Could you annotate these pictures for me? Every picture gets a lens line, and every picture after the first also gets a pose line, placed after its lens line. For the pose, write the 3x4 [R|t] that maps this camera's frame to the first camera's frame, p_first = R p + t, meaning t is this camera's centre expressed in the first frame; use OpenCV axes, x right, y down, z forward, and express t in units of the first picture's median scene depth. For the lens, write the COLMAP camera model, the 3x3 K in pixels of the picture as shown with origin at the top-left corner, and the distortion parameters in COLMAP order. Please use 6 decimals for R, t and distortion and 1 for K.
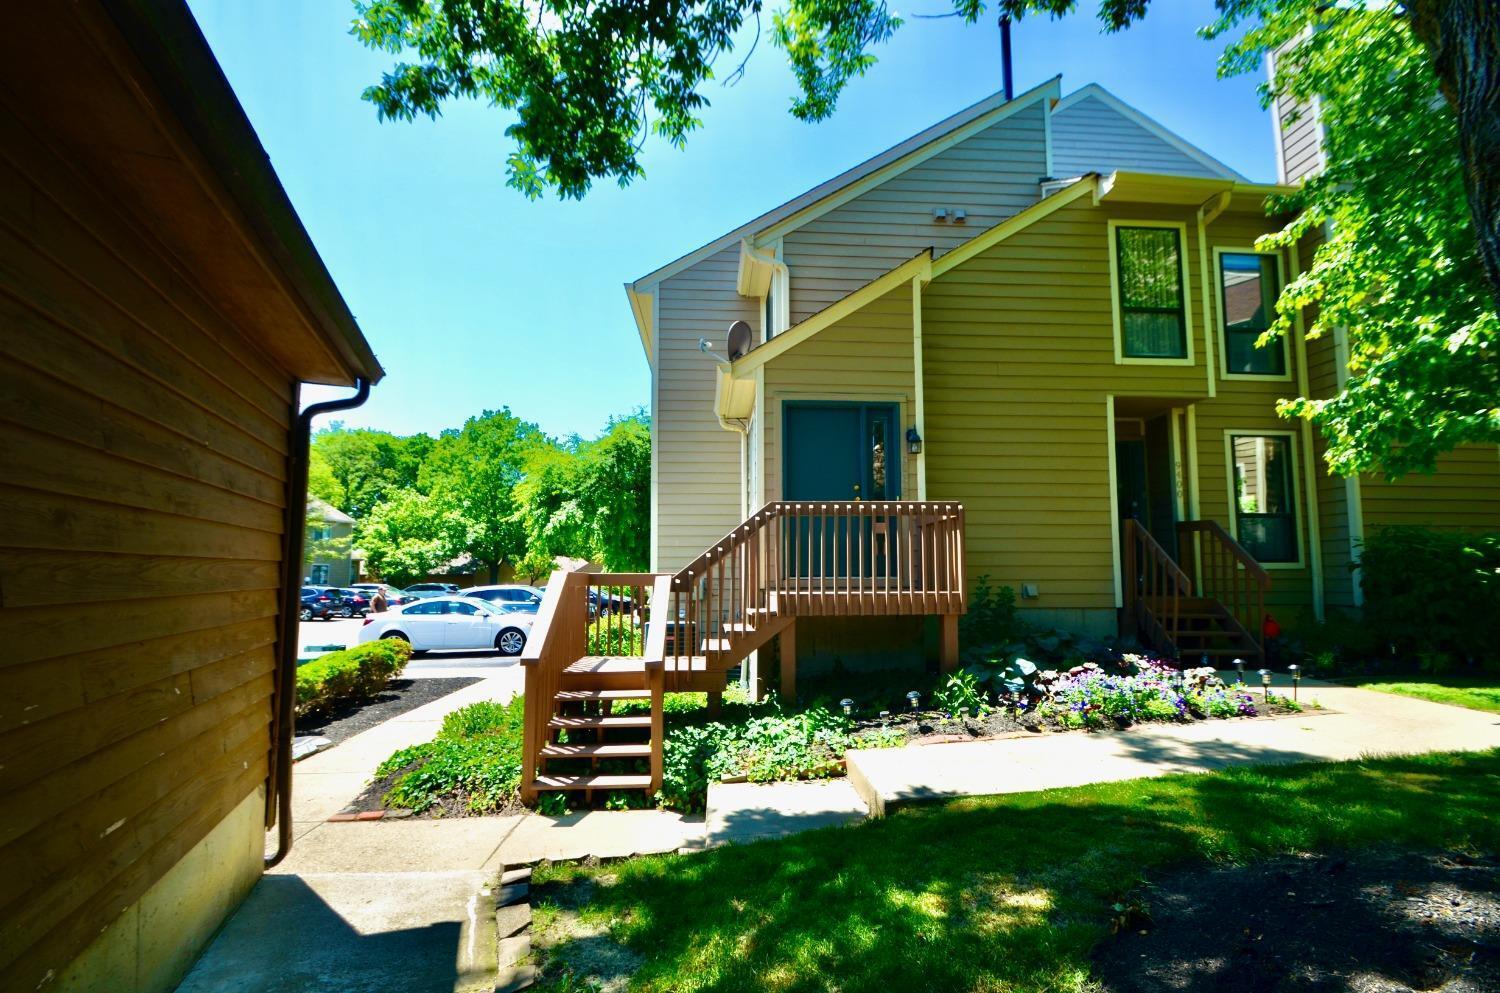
lens RADIAL K [[641.9, 0, 750.4], [0, 641.9, 513.9], [0, 0, 1]] dist [-0.000044, -0.009880]
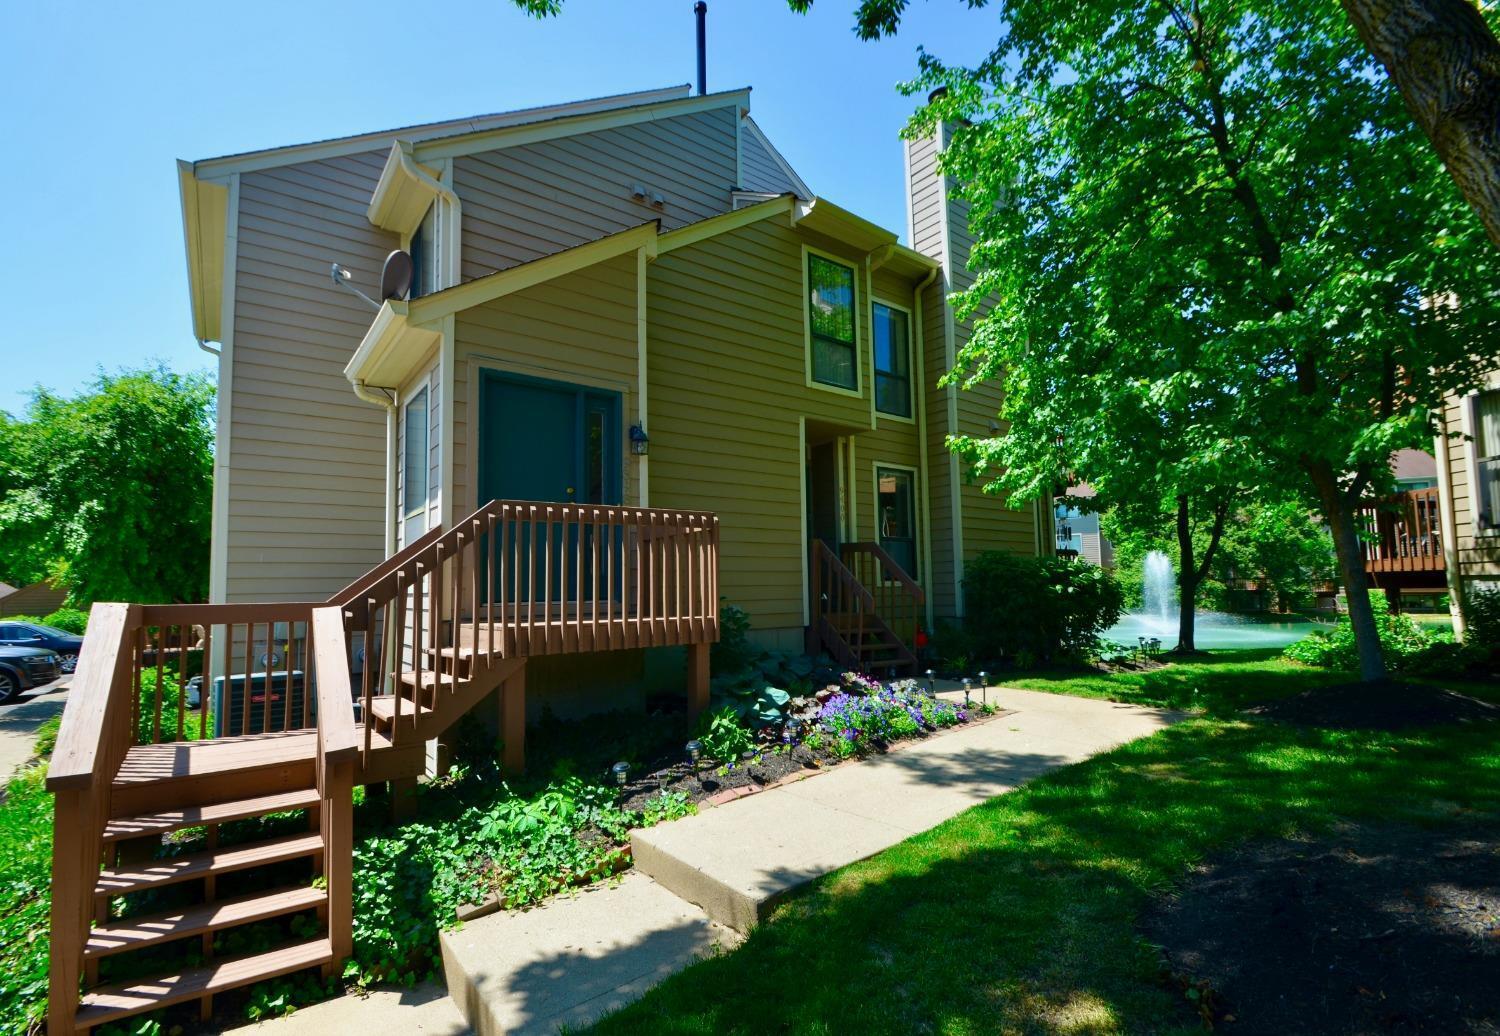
lens RADIAL K [[686.3, 0, 745.5], [0, 686.3, 537.3], [0, 0, 1]] dist [0.003796, -0.011895]
pose [[0.843711, 0.028013, 0.536067, -0.143105], [-0.033190, 0.999449, 0.000009, 0.013654], [-0.535771, -0.017799, 0.844176, 0.201470]]
